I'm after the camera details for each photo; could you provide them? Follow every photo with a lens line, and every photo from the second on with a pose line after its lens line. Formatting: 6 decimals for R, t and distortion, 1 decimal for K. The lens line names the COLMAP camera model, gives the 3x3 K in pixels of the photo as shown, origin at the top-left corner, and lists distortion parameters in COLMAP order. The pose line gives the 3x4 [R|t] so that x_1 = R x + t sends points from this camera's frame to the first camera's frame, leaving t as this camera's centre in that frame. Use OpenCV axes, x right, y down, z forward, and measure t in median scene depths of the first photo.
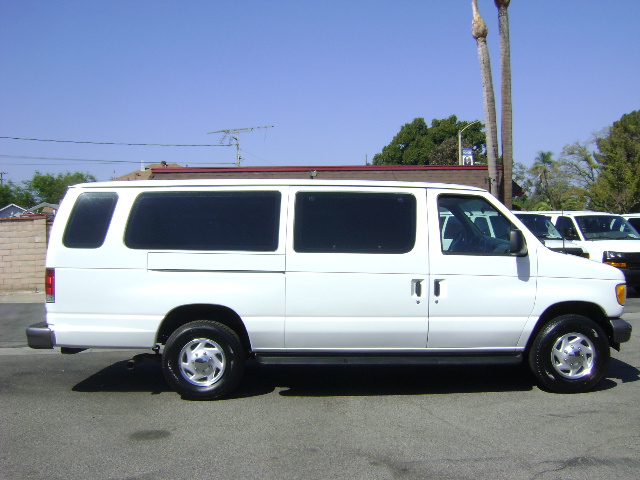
lens RADIAL K [[635.5, 0, 320.0], [0, 635.5, 240.0], [0, 0, 1]] dist [-0.000444, -0.256759]
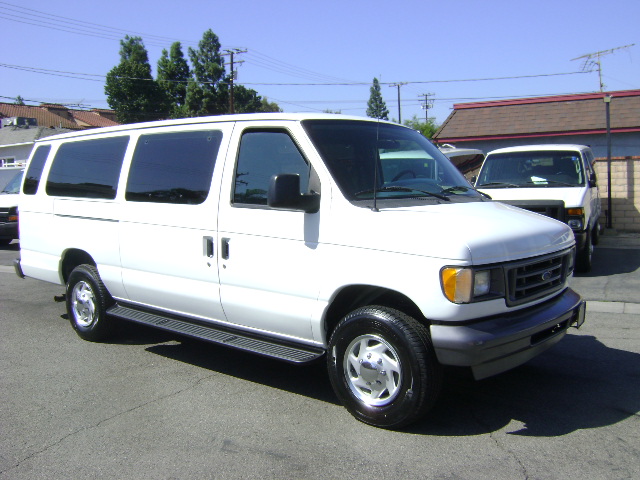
lens RADIAL K [[635.5, 0, 320.0], [0, 635.5, 240.0], [0, 0, 1]] dist [-0.000444, -0.256759]
pose [[0.740363, 0.062395, -0.669306, 0.791027], [0.002433, 0.995428, 0.095488, -0.010727], [0.672203, -0.072324, 0.736825, 0.493957]]
